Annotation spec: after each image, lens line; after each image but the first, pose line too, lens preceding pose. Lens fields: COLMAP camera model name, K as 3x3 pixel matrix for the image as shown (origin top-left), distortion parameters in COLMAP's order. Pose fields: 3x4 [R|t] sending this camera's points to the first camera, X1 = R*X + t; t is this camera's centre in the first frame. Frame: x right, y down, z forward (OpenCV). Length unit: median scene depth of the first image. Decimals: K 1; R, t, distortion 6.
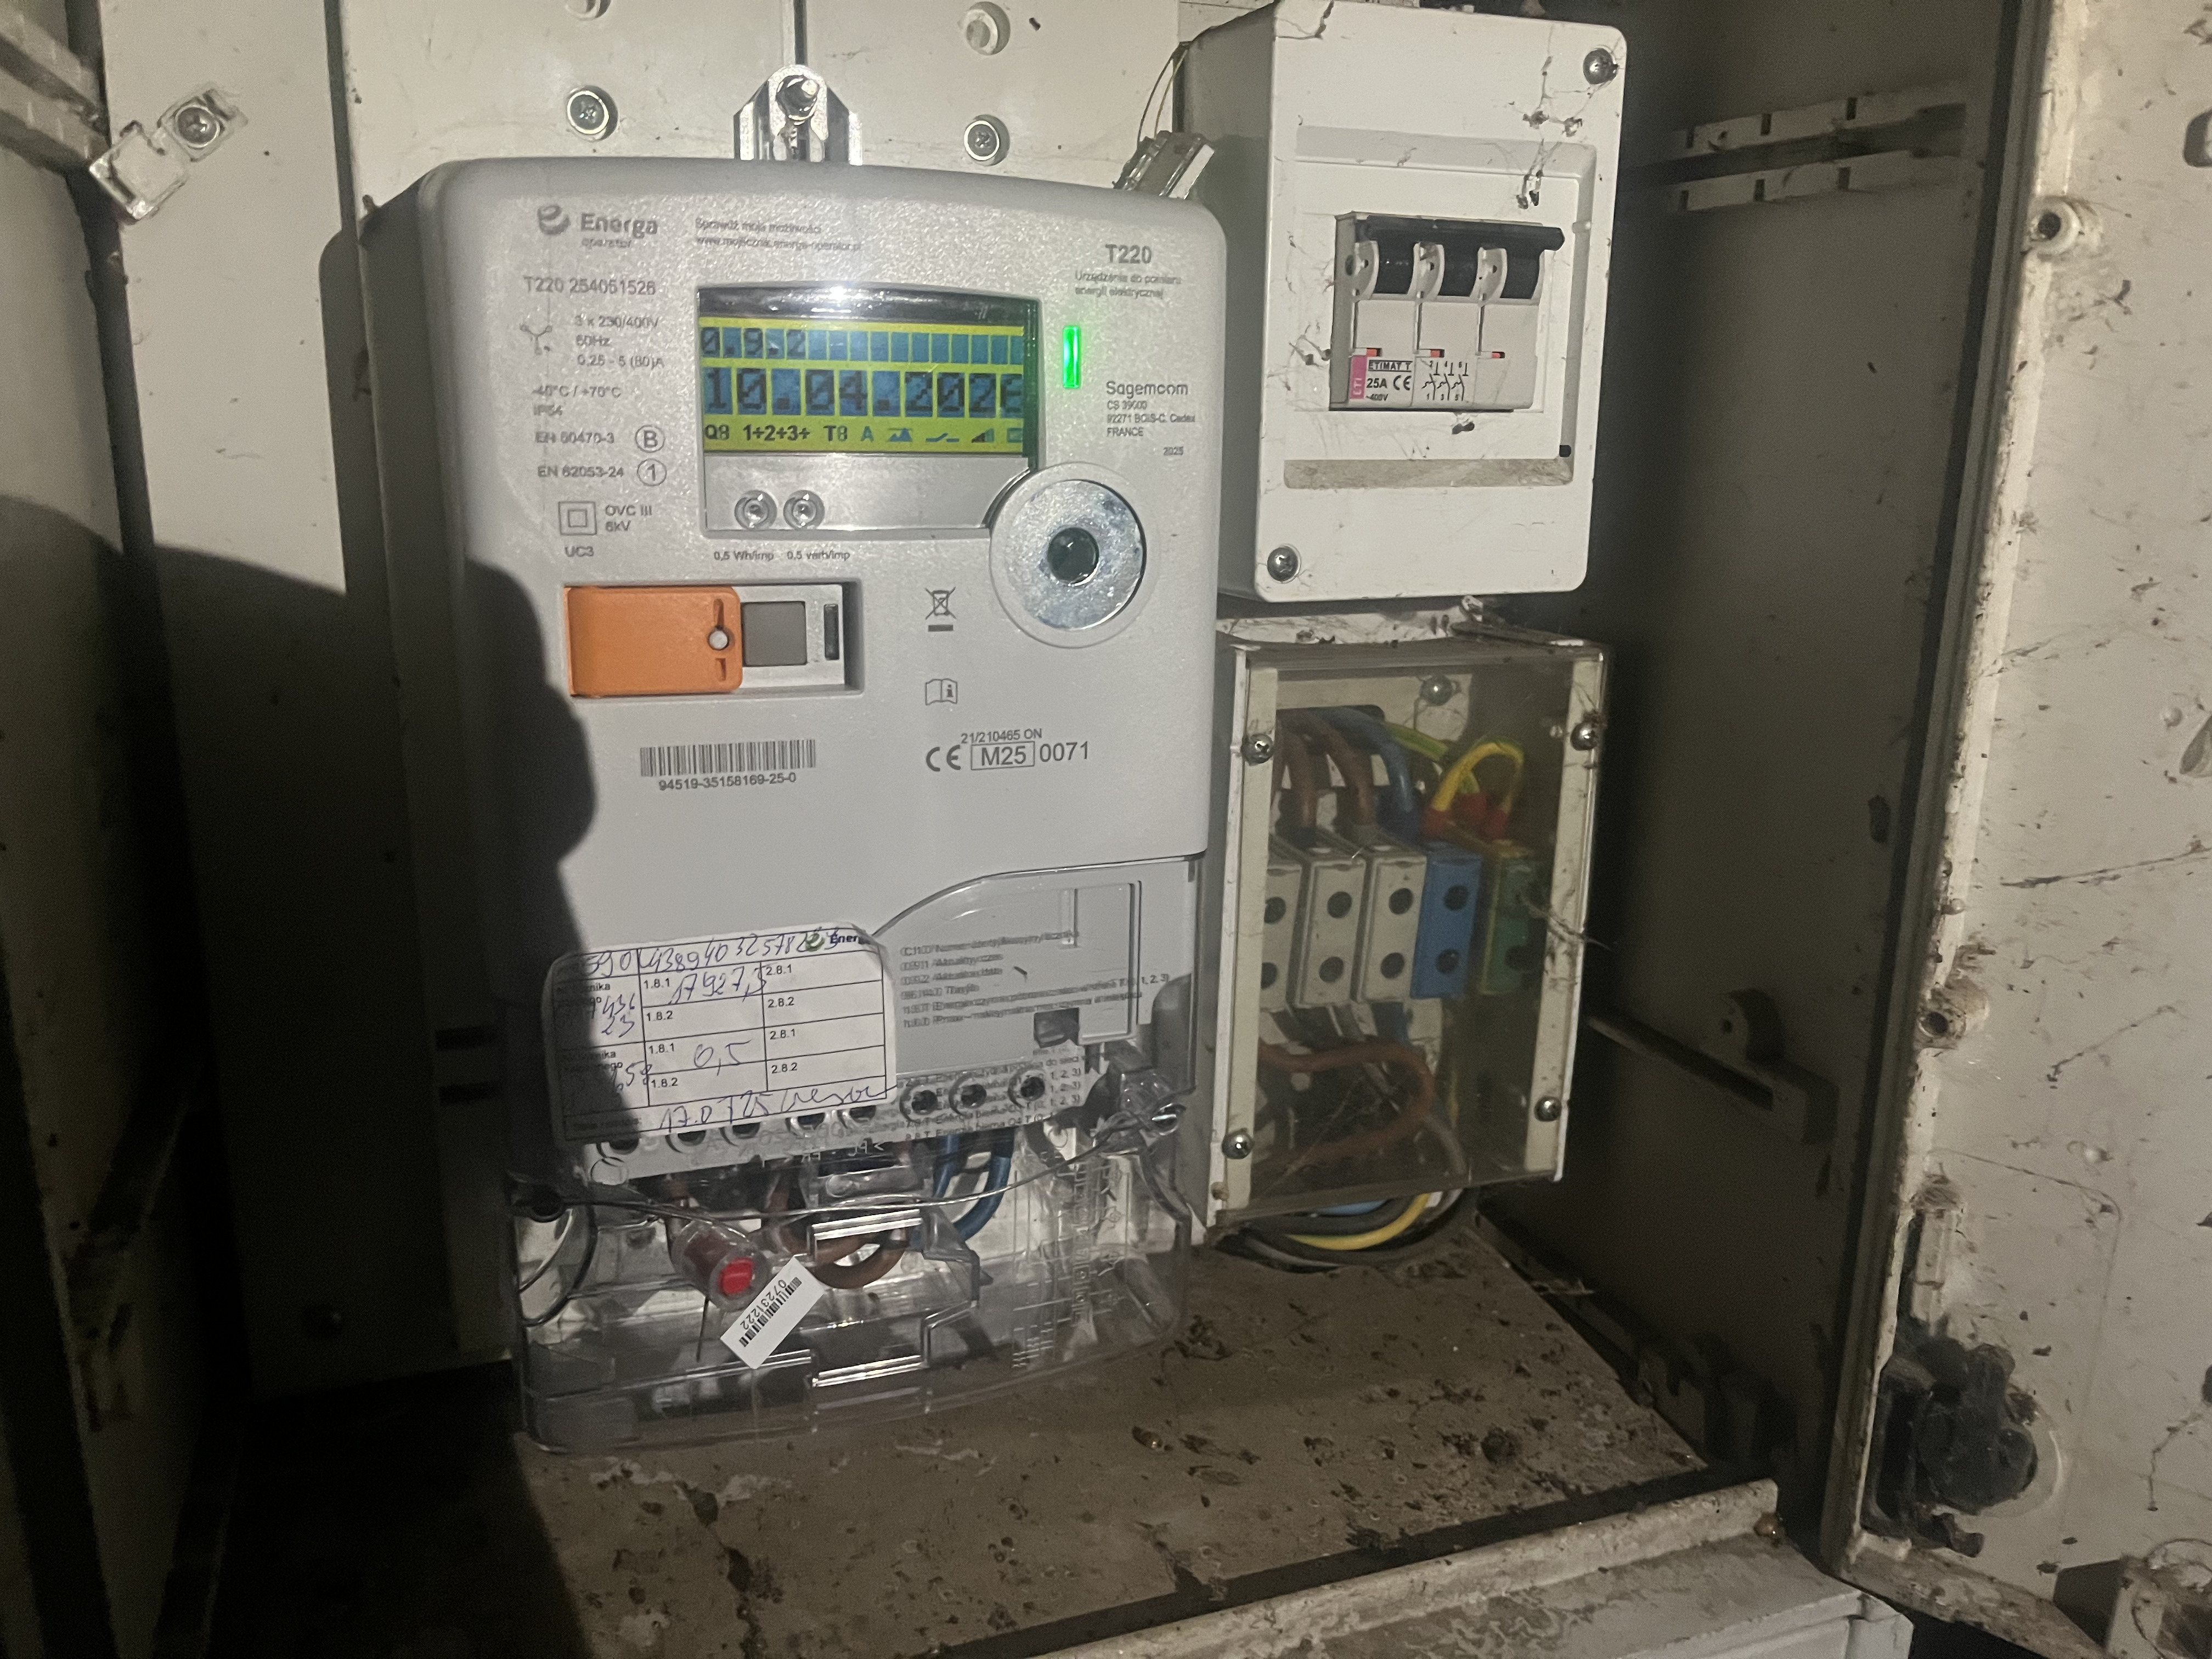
lens RADIAL K [[1748.8, 0, 1106.0], [0, 1748.8, 829.5], [0, 0, 1]] dist [0.019579, -0.065973]
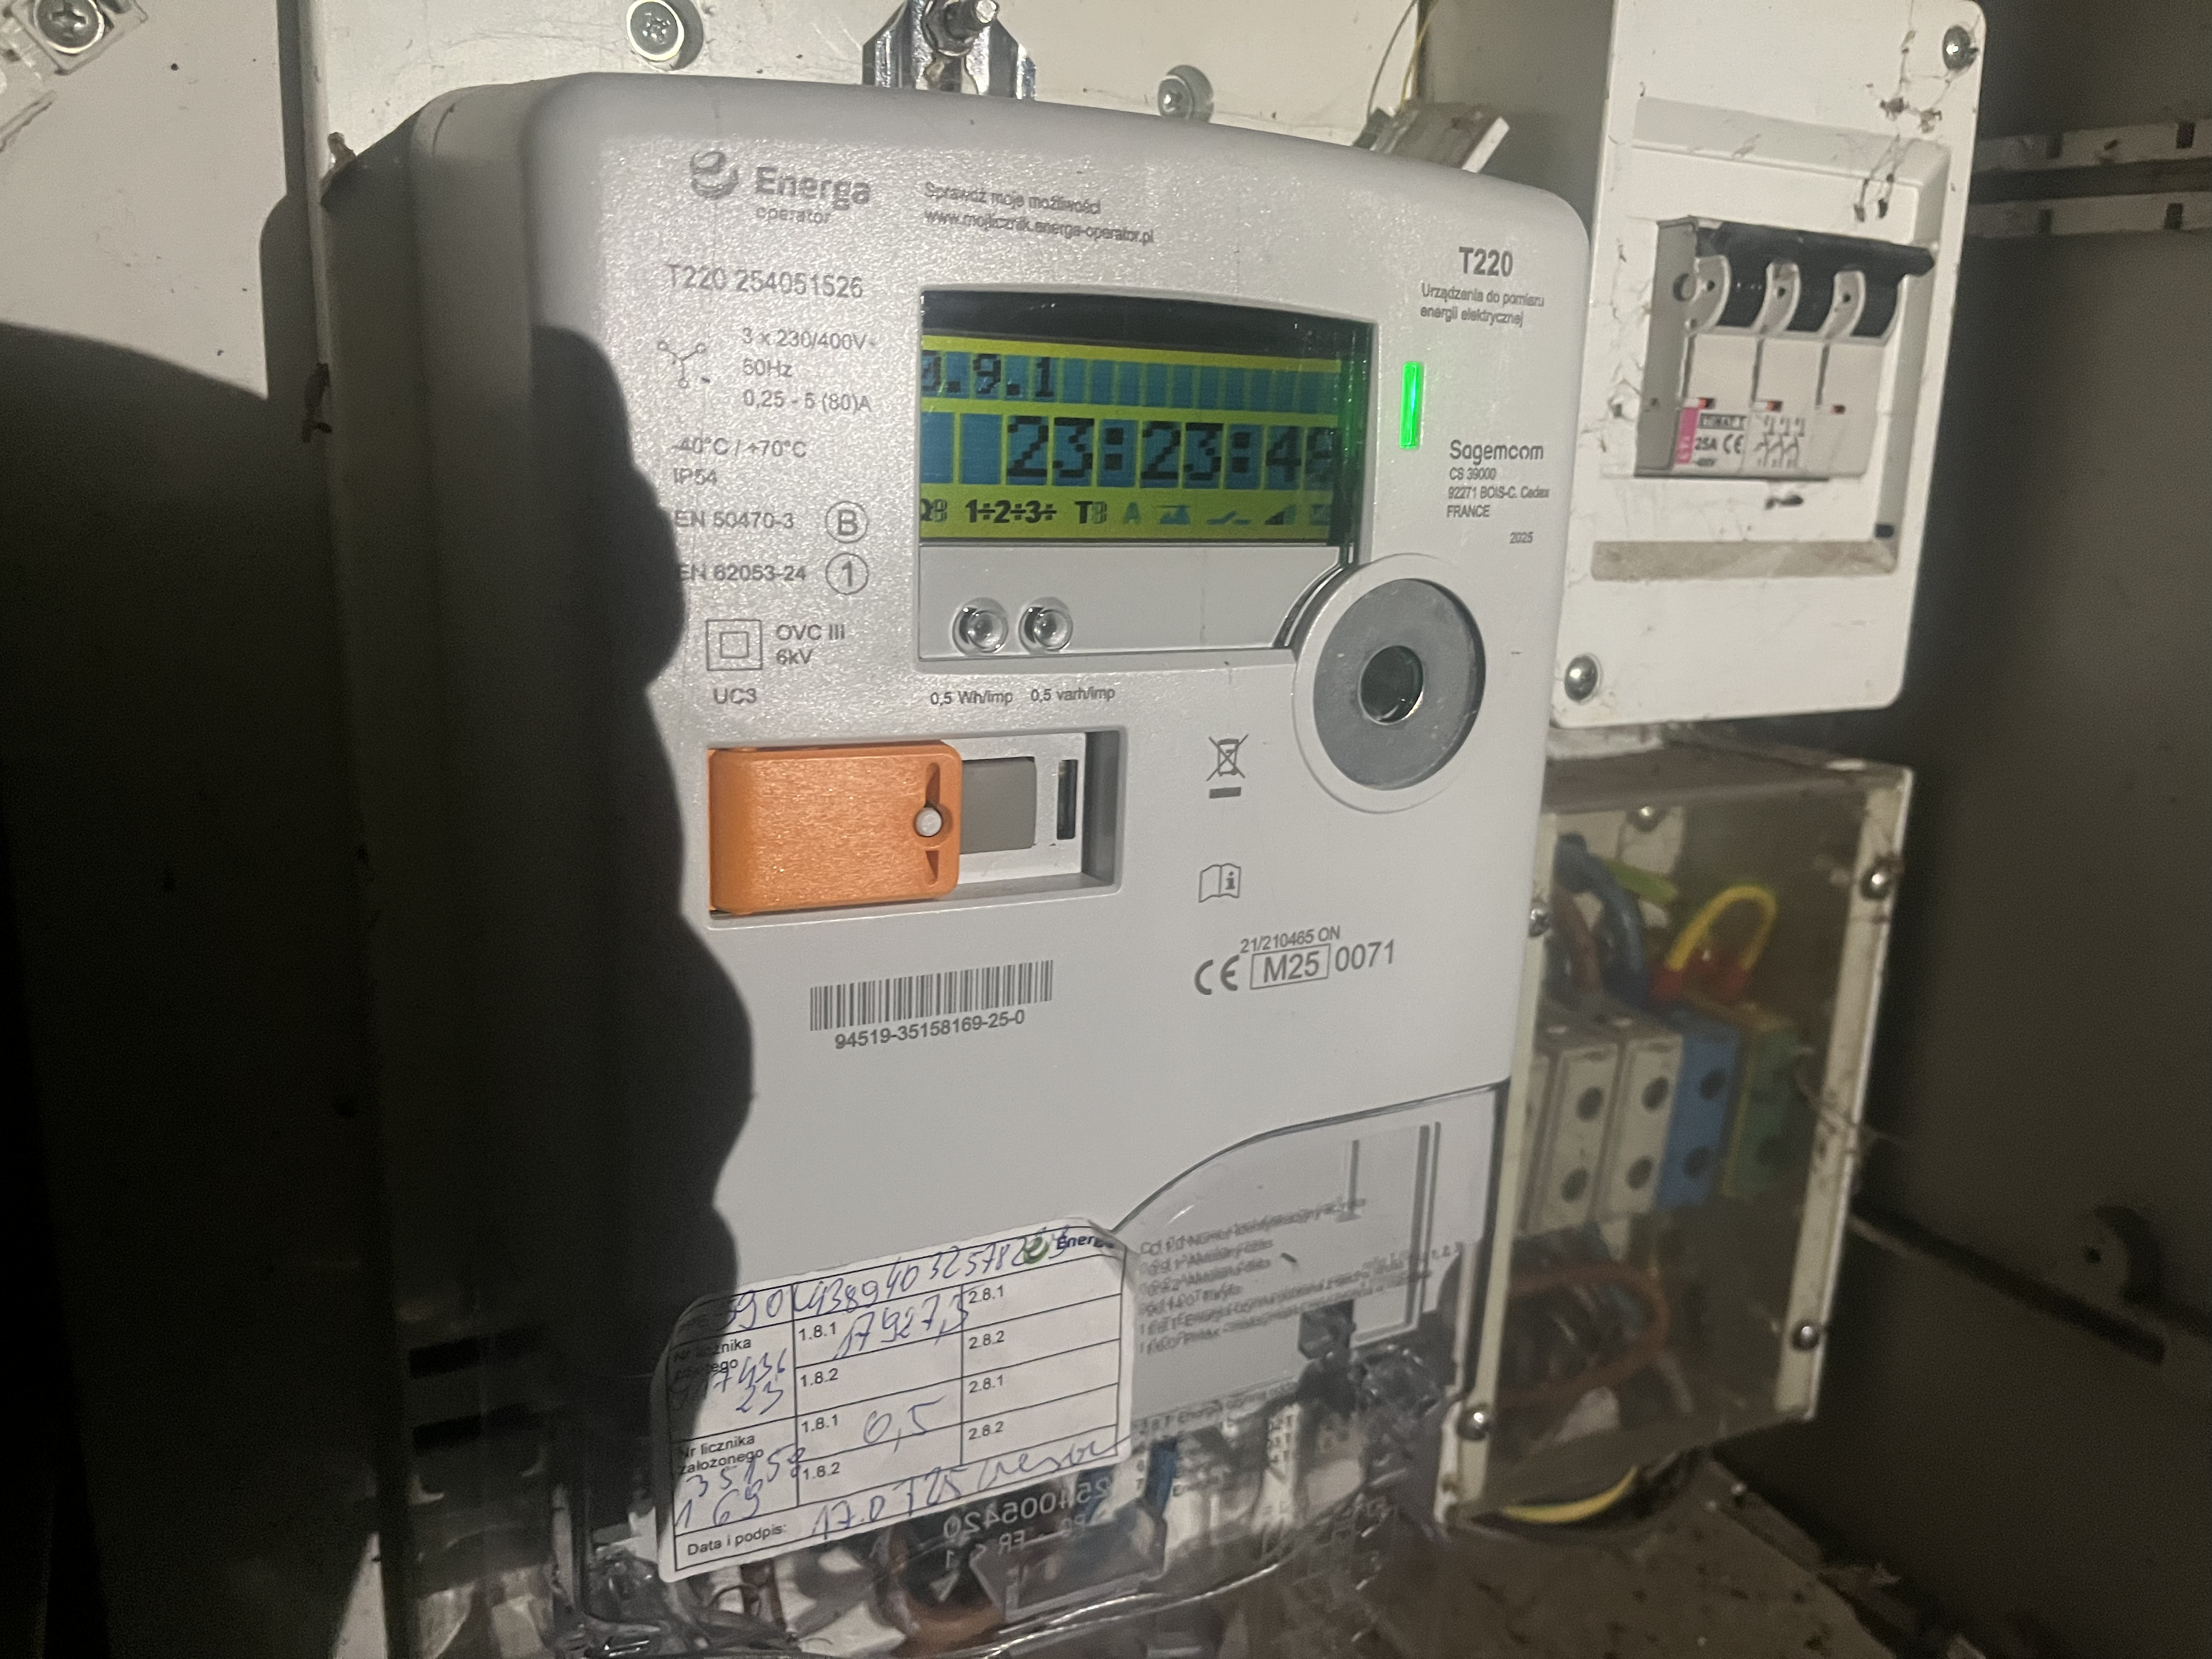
lens RADIAL K [[1748.8, 0, 1106.0], [0, 1748.8, 829.5], [0, 0, 1]] dist [0.019579, -0.065973]
pose [[0.991570, -0.008368, 0.129300, -0.219751], [0.009618, 0.999913, -0.009047, -0.090469], [-0.129213, 0.010214, 0.991564, 0.307133]]
